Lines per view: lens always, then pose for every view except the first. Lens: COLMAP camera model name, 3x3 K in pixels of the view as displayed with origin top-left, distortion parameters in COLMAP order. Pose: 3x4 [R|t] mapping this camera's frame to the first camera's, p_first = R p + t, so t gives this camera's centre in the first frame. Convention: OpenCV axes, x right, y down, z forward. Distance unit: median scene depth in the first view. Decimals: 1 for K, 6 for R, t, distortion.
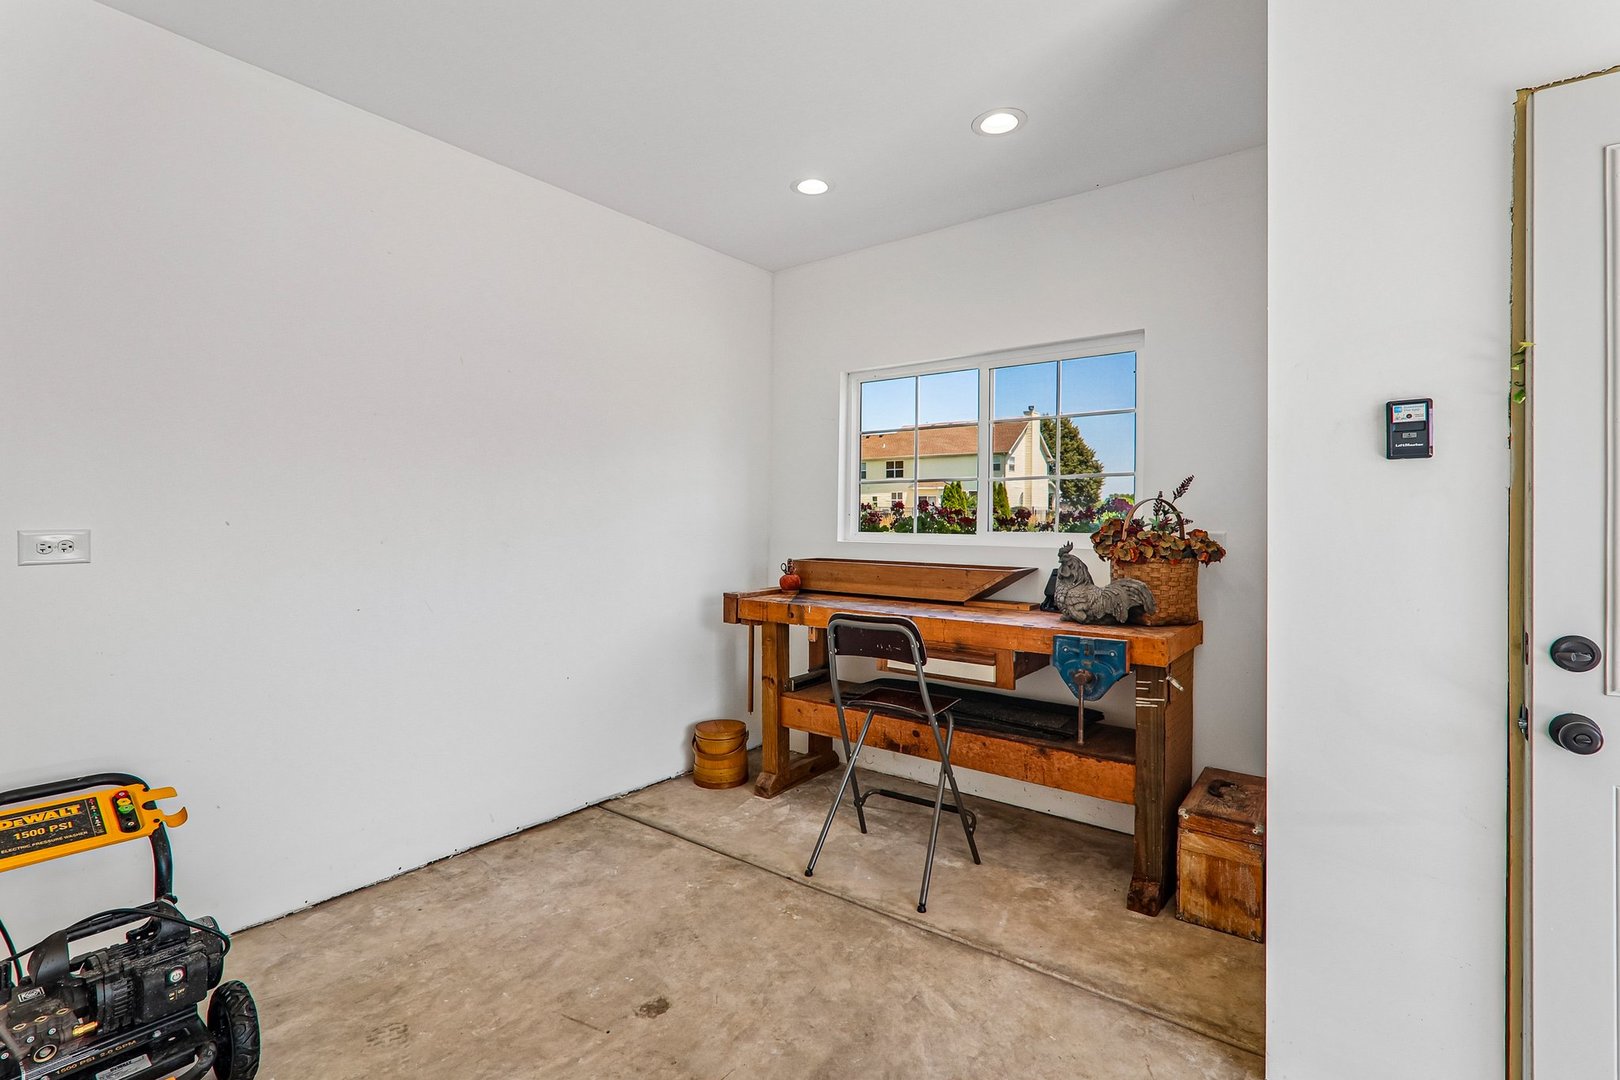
lens RADIAL K [[759.6, 0, 773.9], [0, 759.6, 522.2], [0, 0, 1]] dist [0.003047, -0.000612]
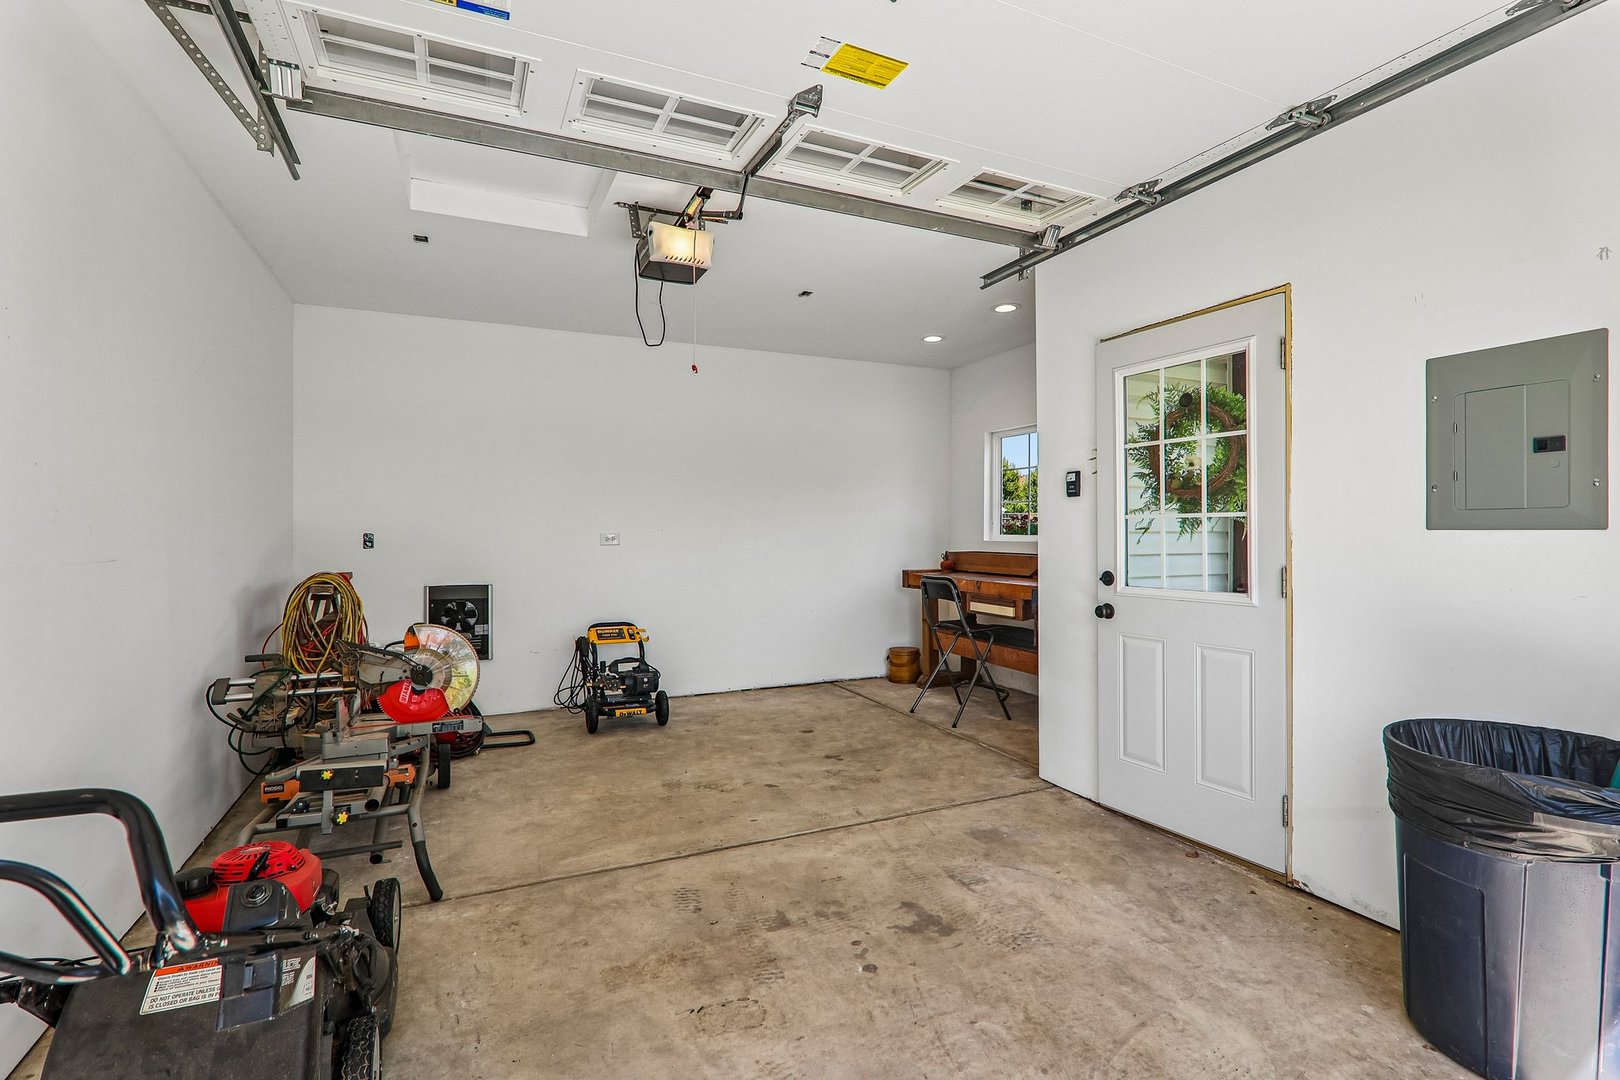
lens RADIAL K [[759.6, 0, 809.1], [0, 759.6, 534.0], [0, 0, 1]] dist [0.003047, -0.000612]
pose [[0.895776, -0.005117, -0.444477, 0.708262], [0.006005, 0.999982, 0.000590, 0.013347], [0.444466, -0.003197, 0.895790, -0.877397]]
